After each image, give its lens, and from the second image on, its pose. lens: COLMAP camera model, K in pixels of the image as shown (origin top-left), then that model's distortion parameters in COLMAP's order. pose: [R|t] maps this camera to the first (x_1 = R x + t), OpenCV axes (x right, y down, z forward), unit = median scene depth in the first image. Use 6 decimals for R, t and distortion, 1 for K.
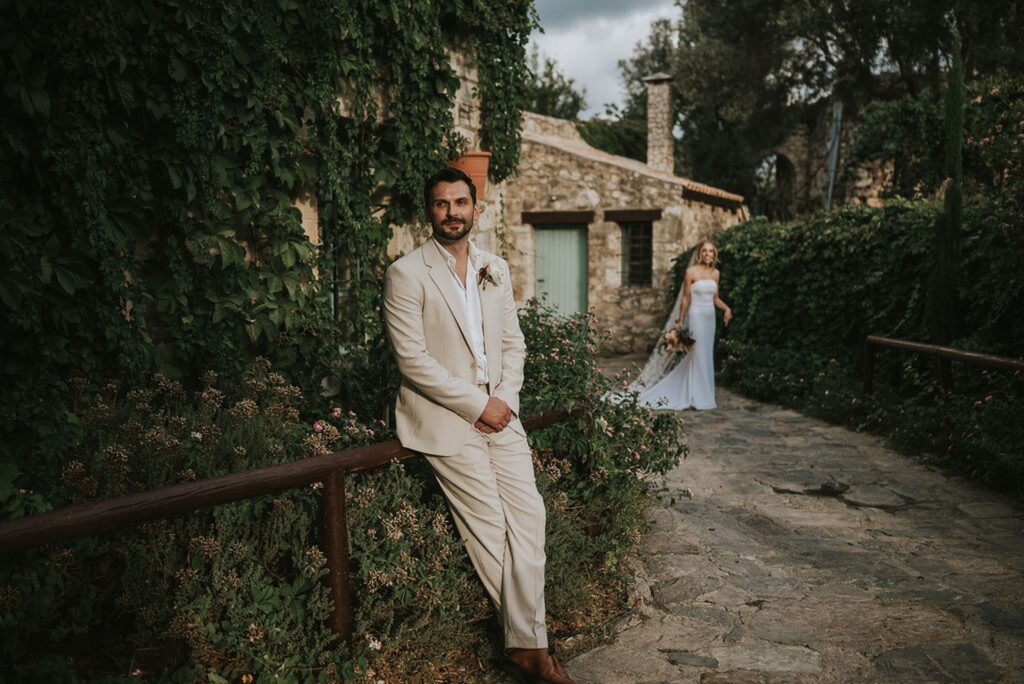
lens RADIAL K [[1036.0, 0, 512.0], [0, 1036.0, 342.0], [0, 0, 1]] dist [-0.056101, 0.003125]
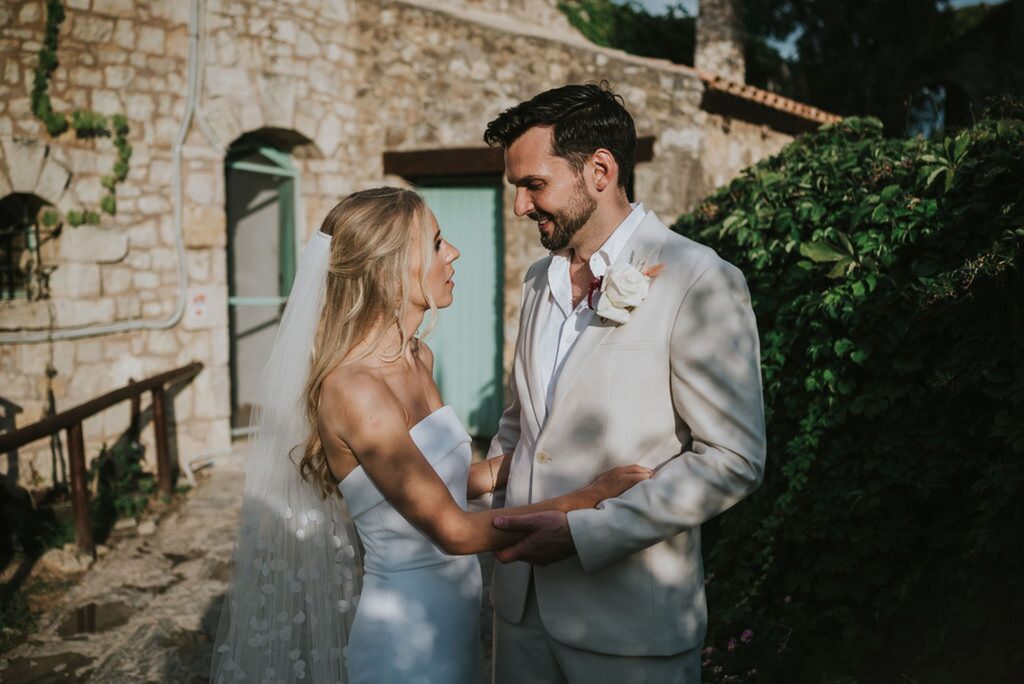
lens RADIAL K [[1025.1, 0, 510.7], [0, 1025.1, 337.2], [0, 0, 1]] dist [-0.053594, 0.012223]
pose [[0.987907, 0.016687, -0.154144, 0.187972], [-0.013882, 0.999718, 0.019257, -0.063319], [0.154422, -0.016884, 0.987861, 0.694743]]
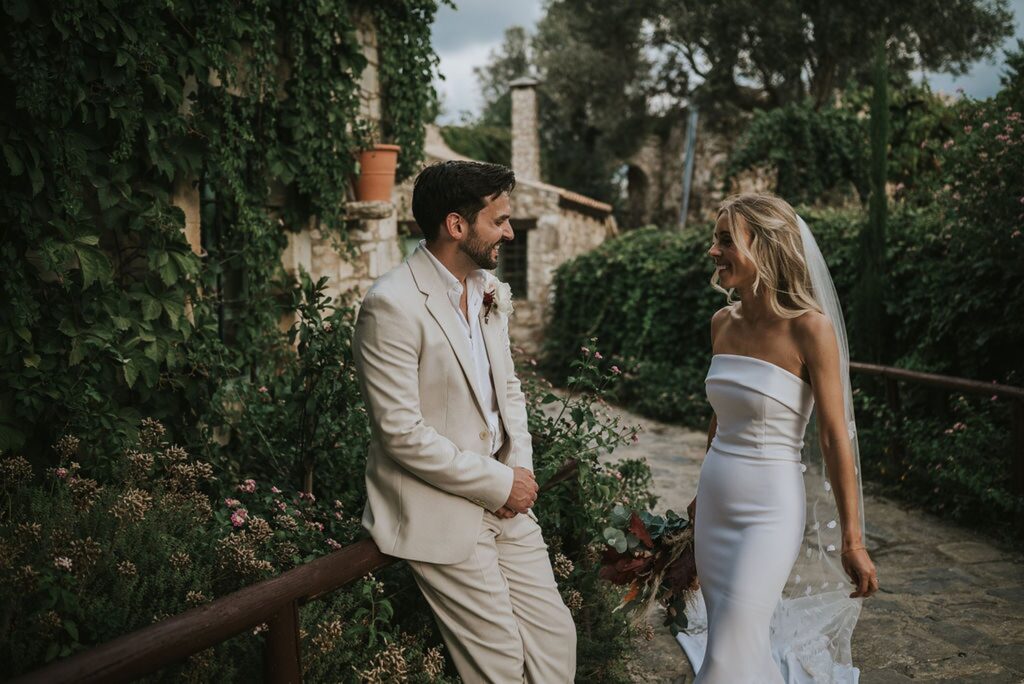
lens RADIAL K [[1017.1, 0, 520.8], [0, 1017.1, 346.3], [0, 0, 1]] dist [-0.049610, -0.002304]
pose [[0.985764, -0.011486, 0.167742, -0.035994], [0.012076, 0.999924, -0.002494, -0.009609], [-0.167701, 0.004484, 0.985828, 0.094806]]
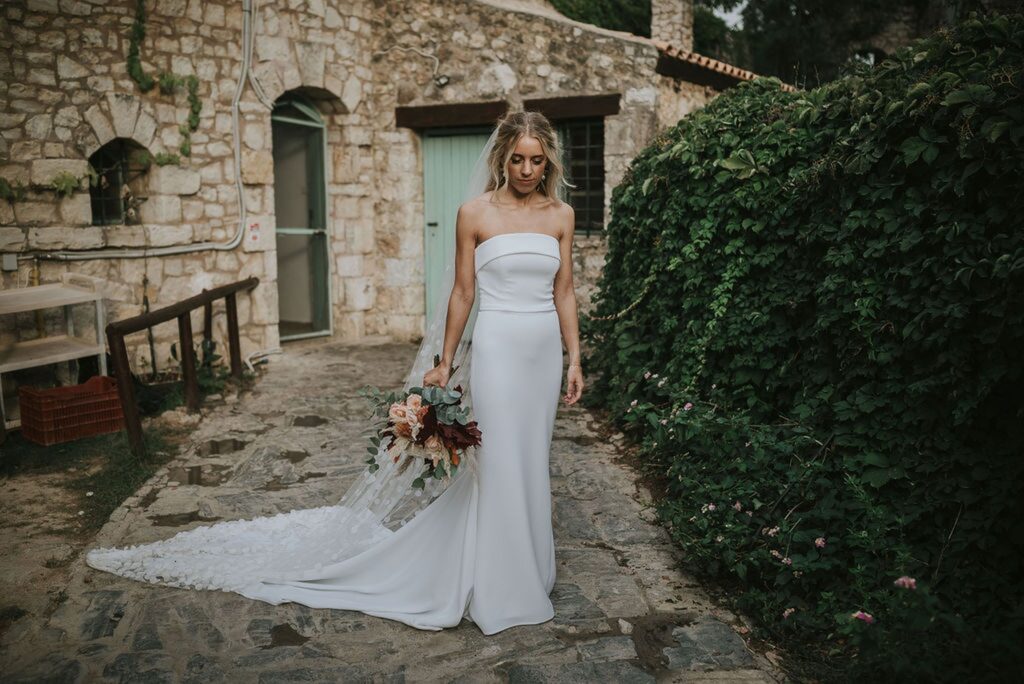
lens RADIAL K [[988.7, 0, 525.4], [0, 988.7, 346.3], [0, 0, 1]] dist [-0.040108, -0.014204]
pose [[0.994731, 0.012242, -0.101787, 0.184291], [-0.005161, 0.997566, 0.069539, -0.038469], [0.102391, -0.068647, 0.992373, 0.575939]]
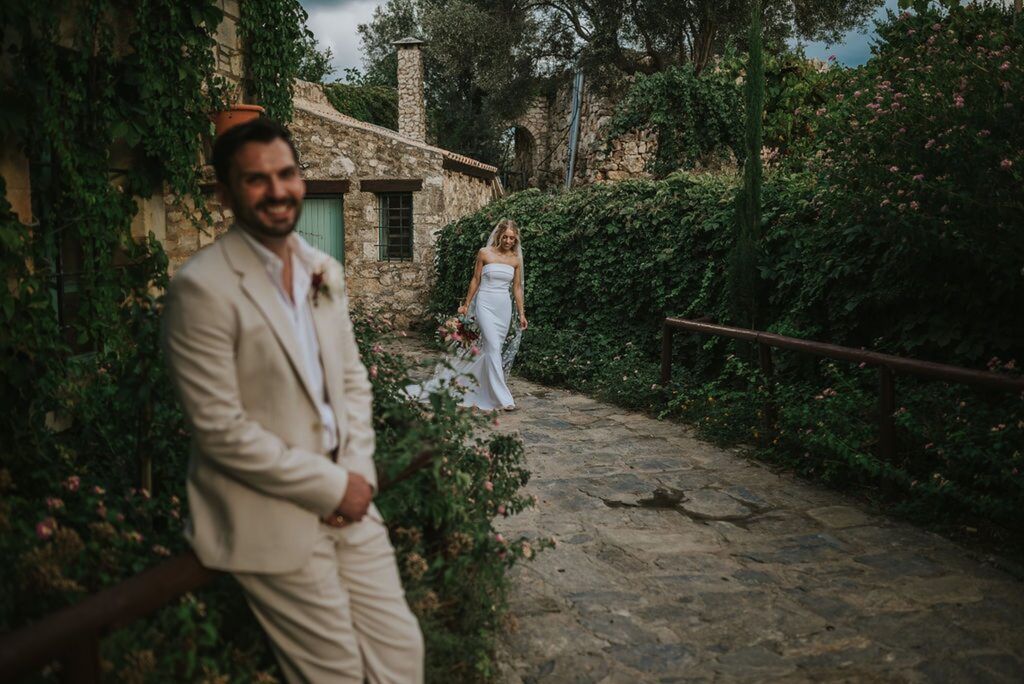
lens RADIAL K [[988.7, 0, 525.4], [0, 988.7, 346.3], [0, 0, 1]] dist [-0.040108, -0.014204]
pose [[0.961090, -0.028581, 0.274752, -0.021837], [0.017324, 0.998911, 0.043310, -0.015395], [-0.275691, -0.036865, 0.960539, 0.115978]]
